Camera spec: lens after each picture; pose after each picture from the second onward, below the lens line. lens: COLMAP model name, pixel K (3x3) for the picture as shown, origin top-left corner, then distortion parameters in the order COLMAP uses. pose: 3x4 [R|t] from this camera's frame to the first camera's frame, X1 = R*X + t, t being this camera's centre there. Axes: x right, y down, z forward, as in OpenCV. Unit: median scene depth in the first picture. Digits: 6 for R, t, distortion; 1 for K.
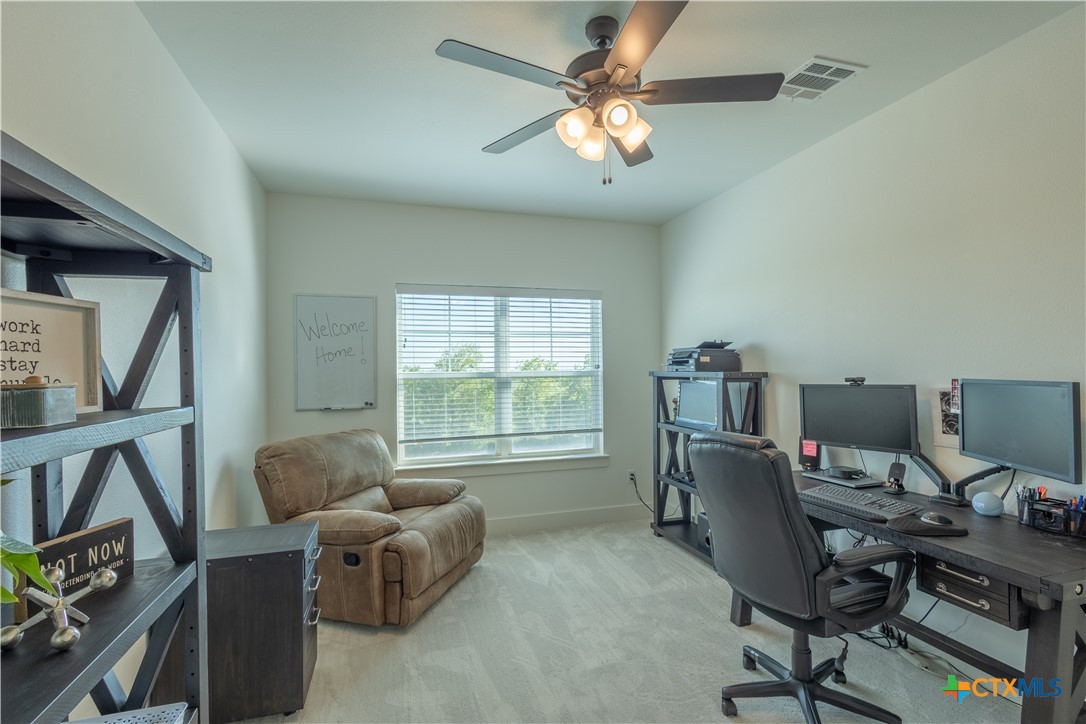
lens RADIAL K [[498.1, 0, 544.7], [0, 498.1, 364.5], [0, 0, 1]] dist [0.013185, -0.005833]
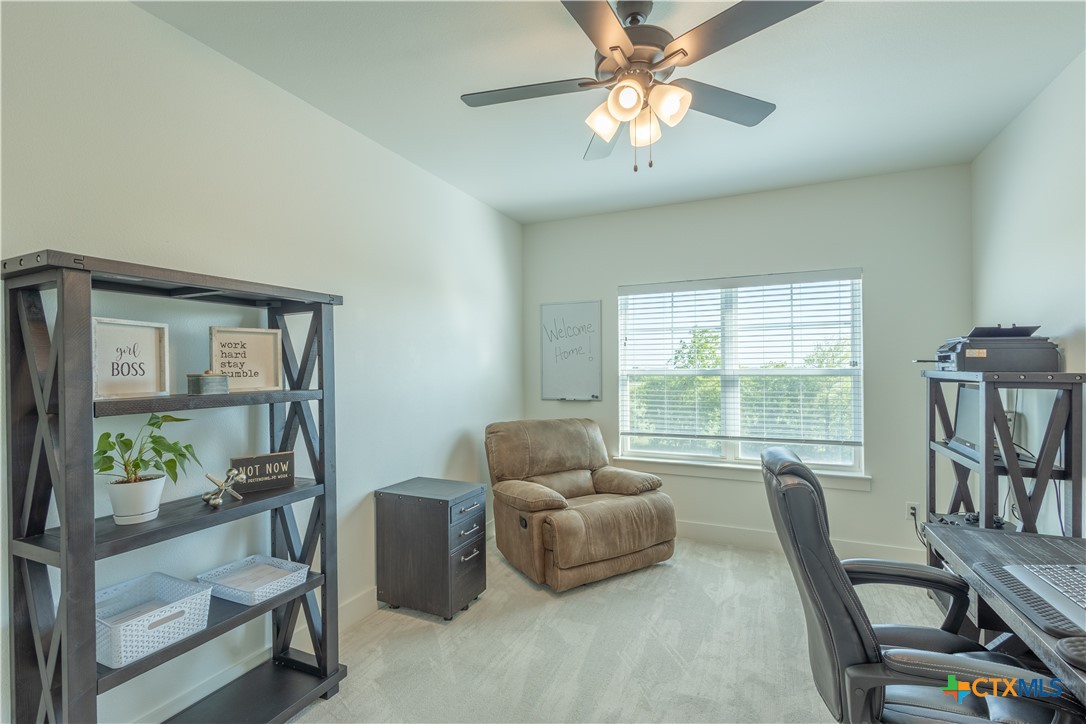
lens RADIAL K [[498.1, 0, 544.7], [0, 498.1, 364.5], [0, 0, 1]] dist [0.013185, -0.005833]
pose [[0.746632, 0.002486, -0.665232, 0.332666], [0.003534, 0.999964, 0.007704, -0.002725], [0.665228, -0.008103, 0.746597, 0.096674]]
